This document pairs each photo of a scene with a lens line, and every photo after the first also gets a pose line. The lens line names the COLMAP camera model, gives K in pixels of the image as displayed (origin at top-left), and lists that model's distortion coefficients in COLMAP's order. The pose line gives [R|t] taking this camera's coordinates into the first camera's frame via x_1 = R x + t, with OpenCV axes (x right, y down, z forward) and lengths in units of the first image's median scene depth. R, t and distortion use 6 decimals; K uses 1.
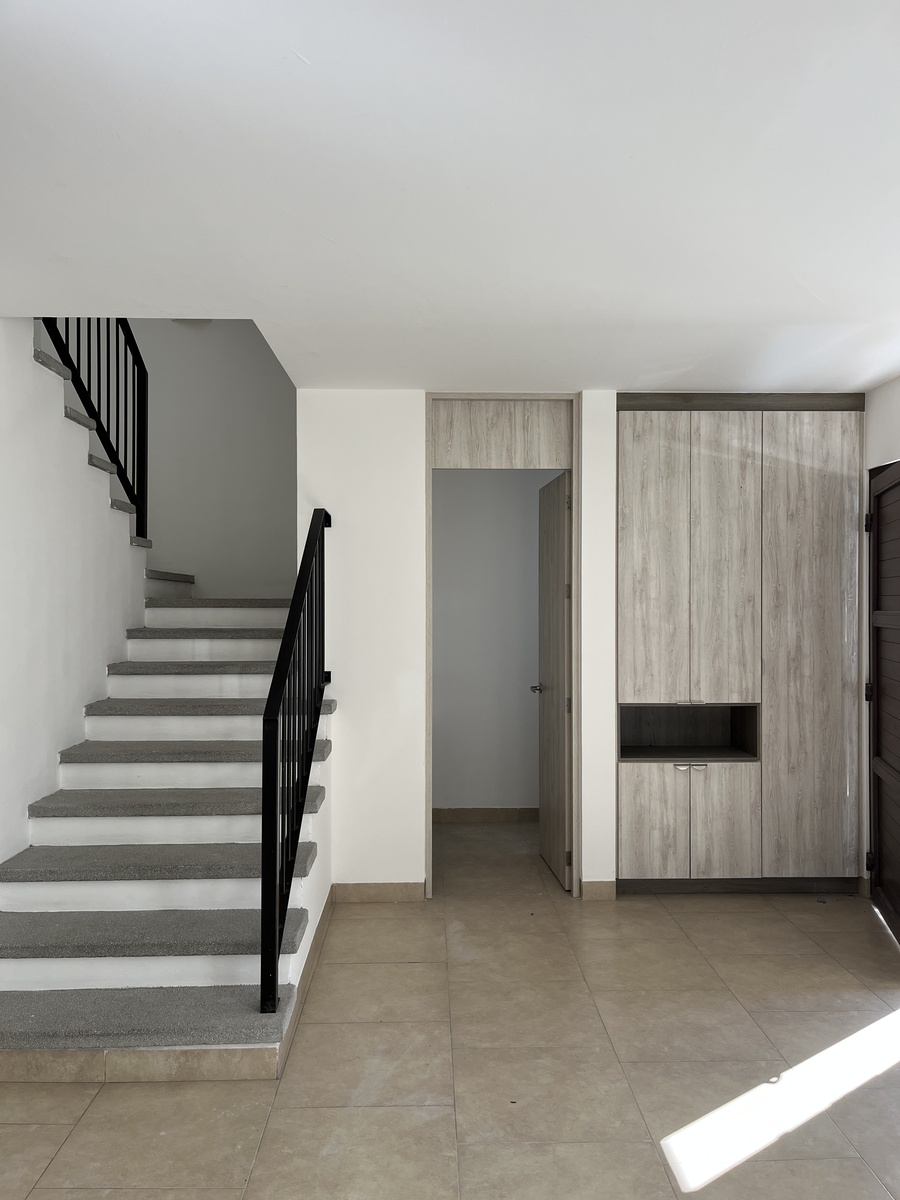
lens RADIAL K [[901.8, 0, 450.0], [0, 901.8, 600.0], [0, 0, 1]] dist [0.077054, -0.109761]
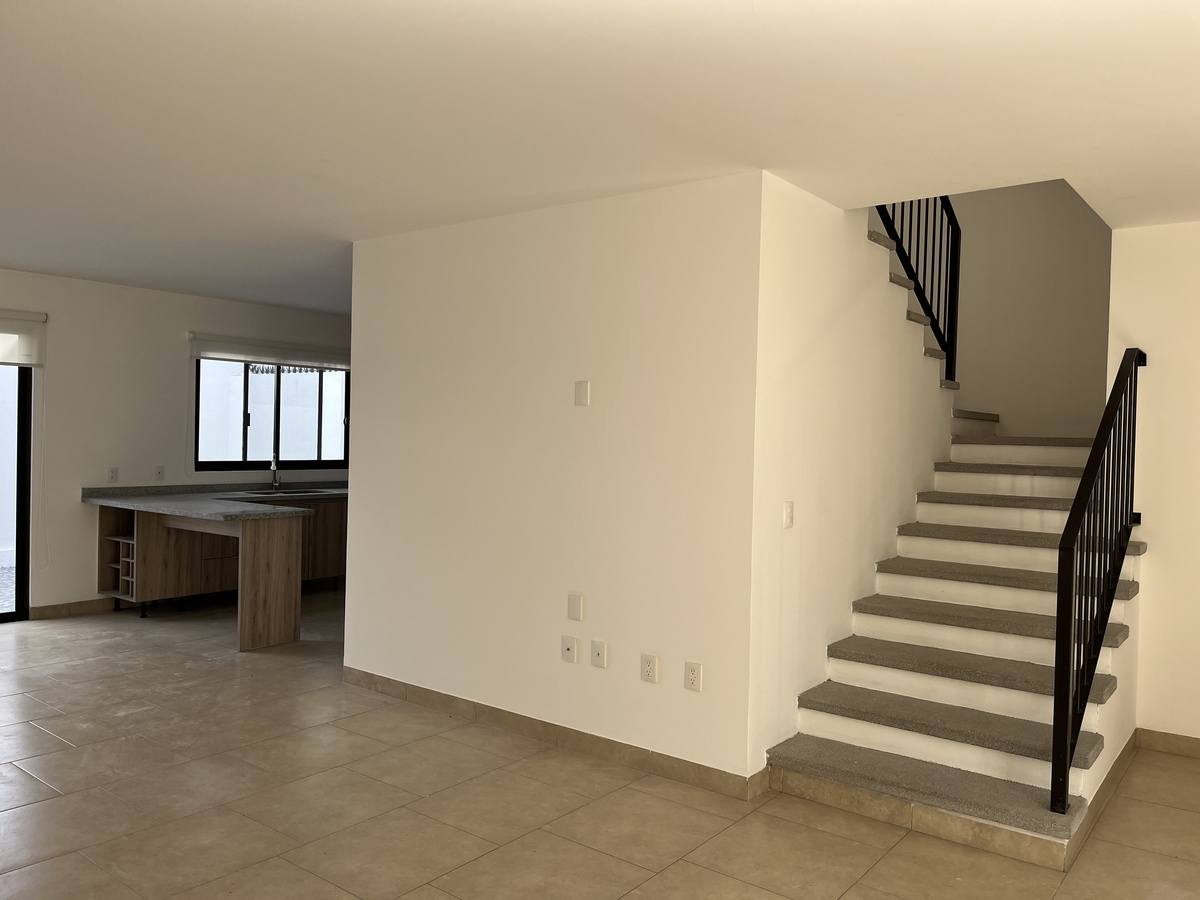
lens RADIAL K [[907.1, 0, 612.0], [0, 907.1, 454.0], [0, 0, 1]] dist [0.059468, -0.084121]
pose [[0.779470, 0.031329, -0.625655, 0.049520], [-0.018841, 0.999469, 0.026574, -0.001100], [0.626156, -0.008926, 0.779647, -0.162253]]
